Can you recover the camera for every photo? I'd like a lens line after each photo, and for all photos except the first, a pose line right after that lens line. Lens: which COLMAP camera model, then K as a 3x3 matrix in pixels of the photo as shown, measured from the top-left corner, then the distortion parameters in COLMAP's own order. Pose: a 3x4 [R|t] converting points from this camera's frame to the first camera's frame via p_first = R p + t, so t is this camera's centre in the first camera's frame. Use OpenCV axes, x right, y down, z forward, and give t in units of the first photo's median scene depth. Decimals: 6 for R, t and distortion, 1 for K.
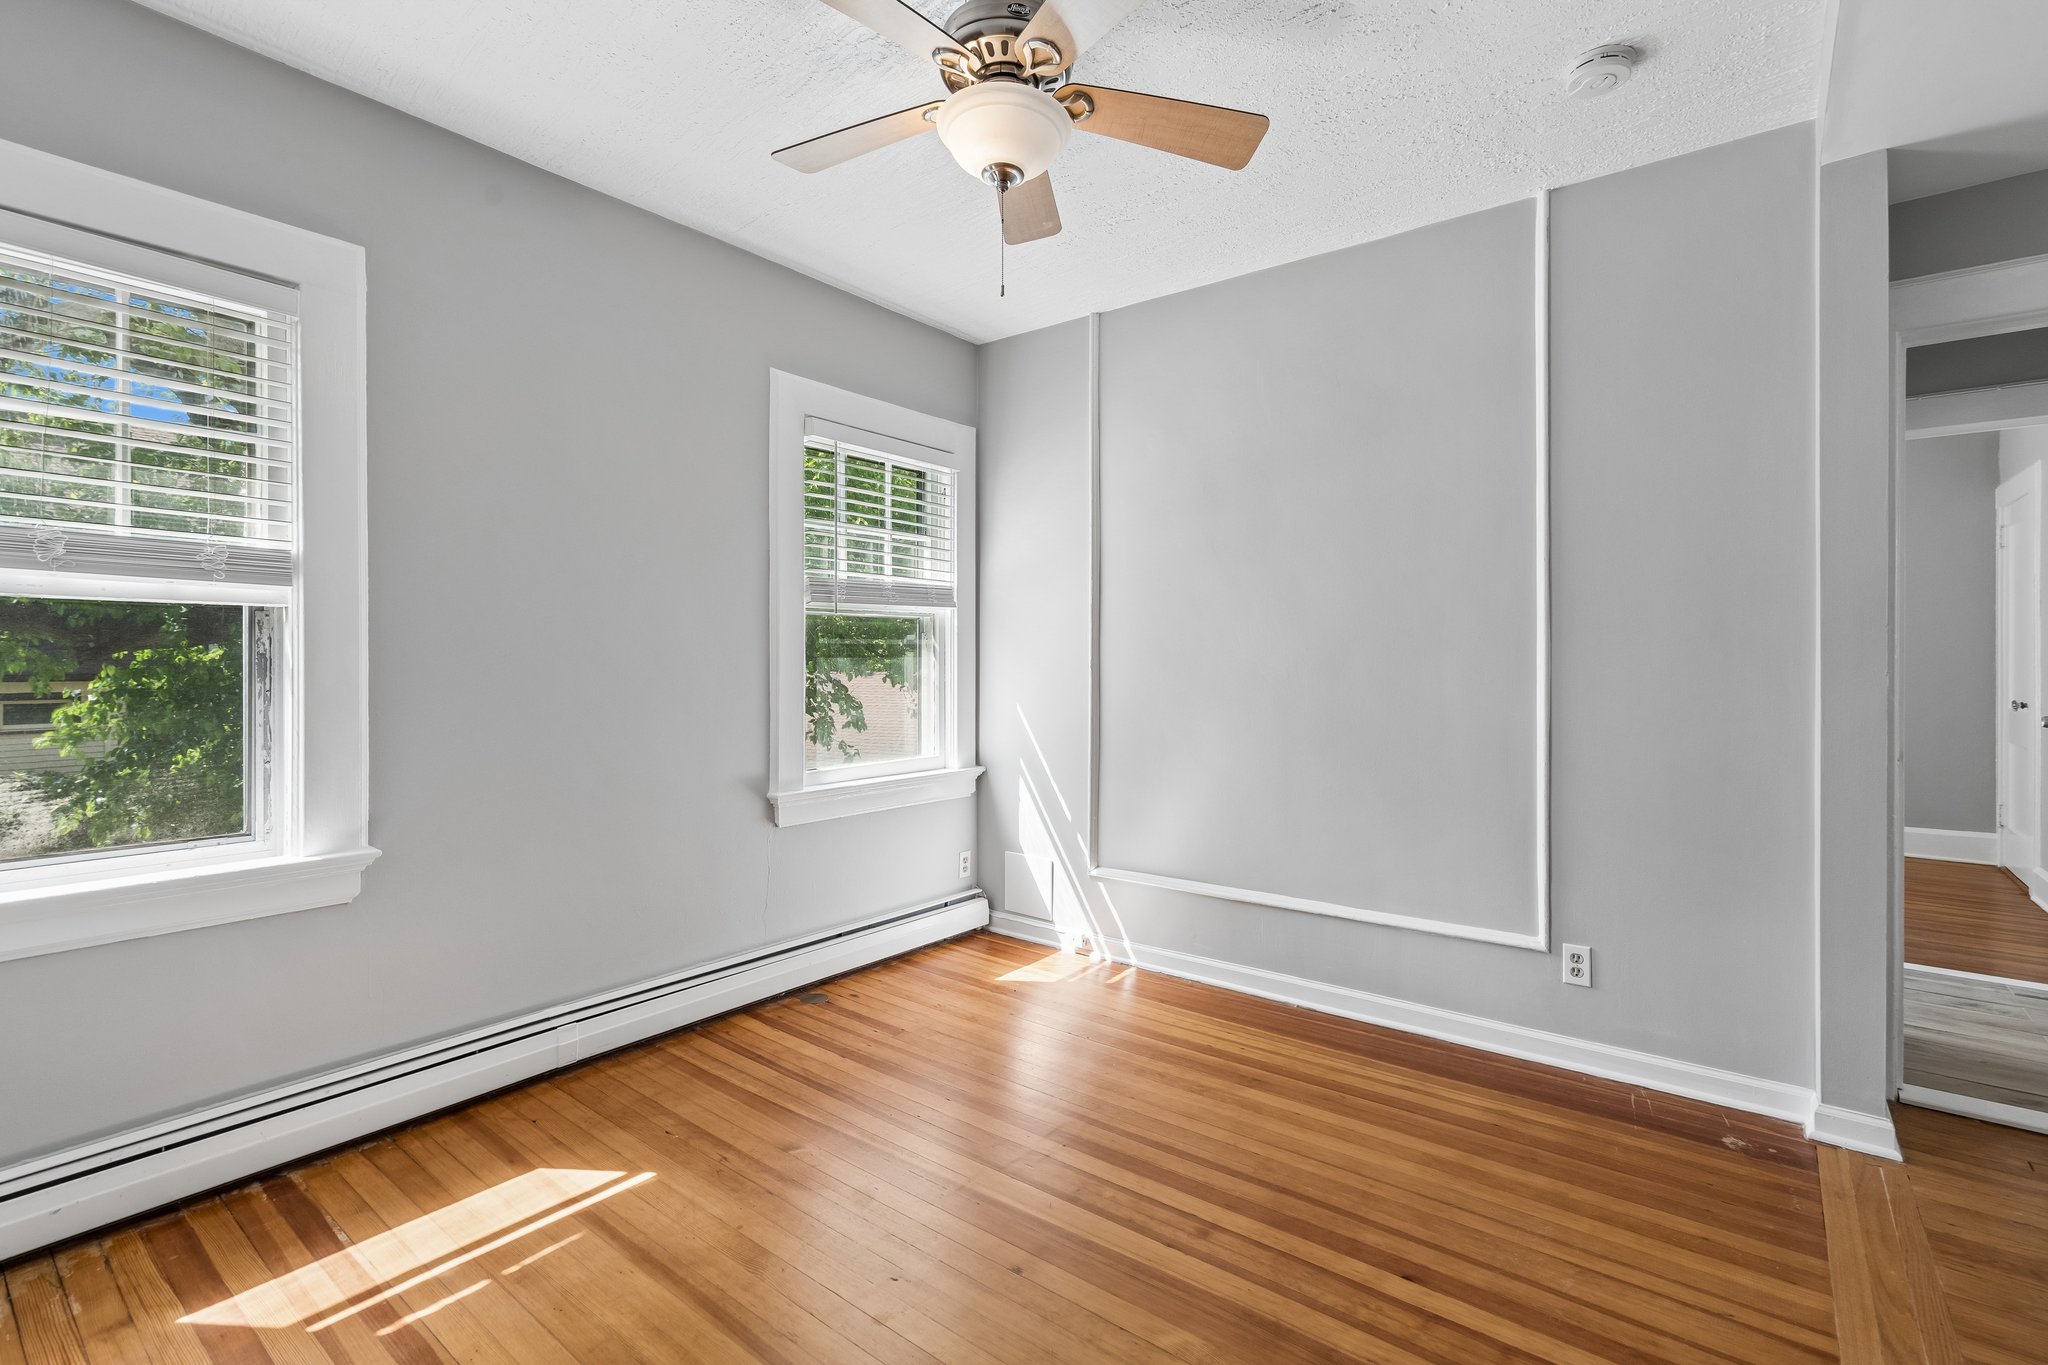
lens RADIAL K [[936.9, 0, 1002.9], [0, 936.9, 680.8], [0, 0, 1]] dist [0.000554, 0.000538]
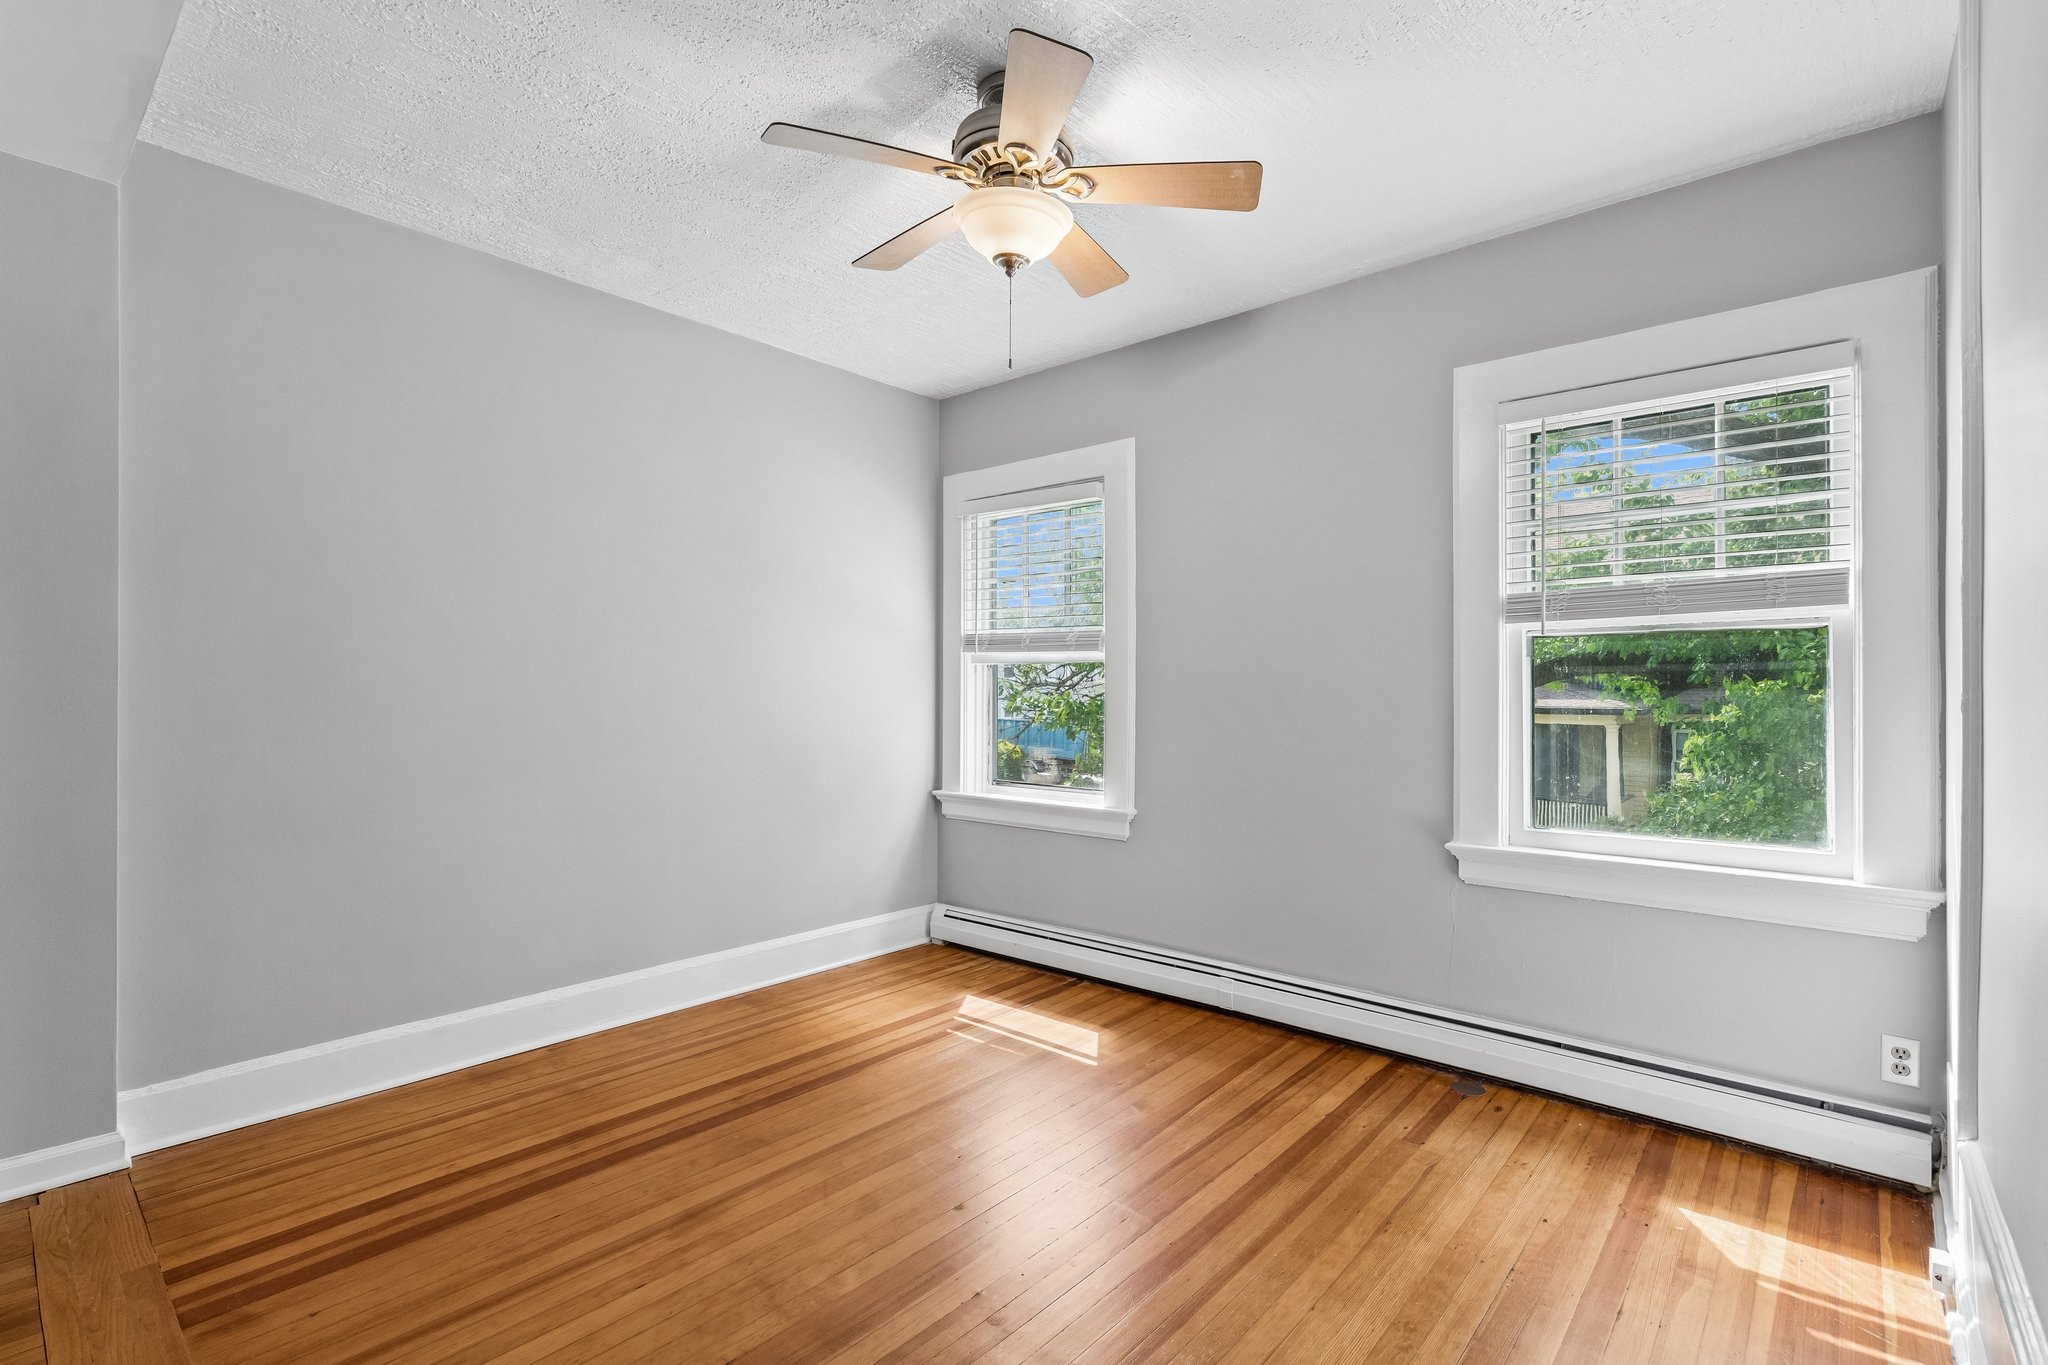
lens RADIAL K [[936.9, 0, 1002.9], [0, 936.9, 680.8], [0, 0, 1]] dist [0.000554, 0.000538]
pose [[-0.050028, -0.005690, -0.998732, 0.839578], [-0.020115, 0.999787, -0.004689, -0.024636], [0.998545, 0.019855, -0.050132, 0.762655]]
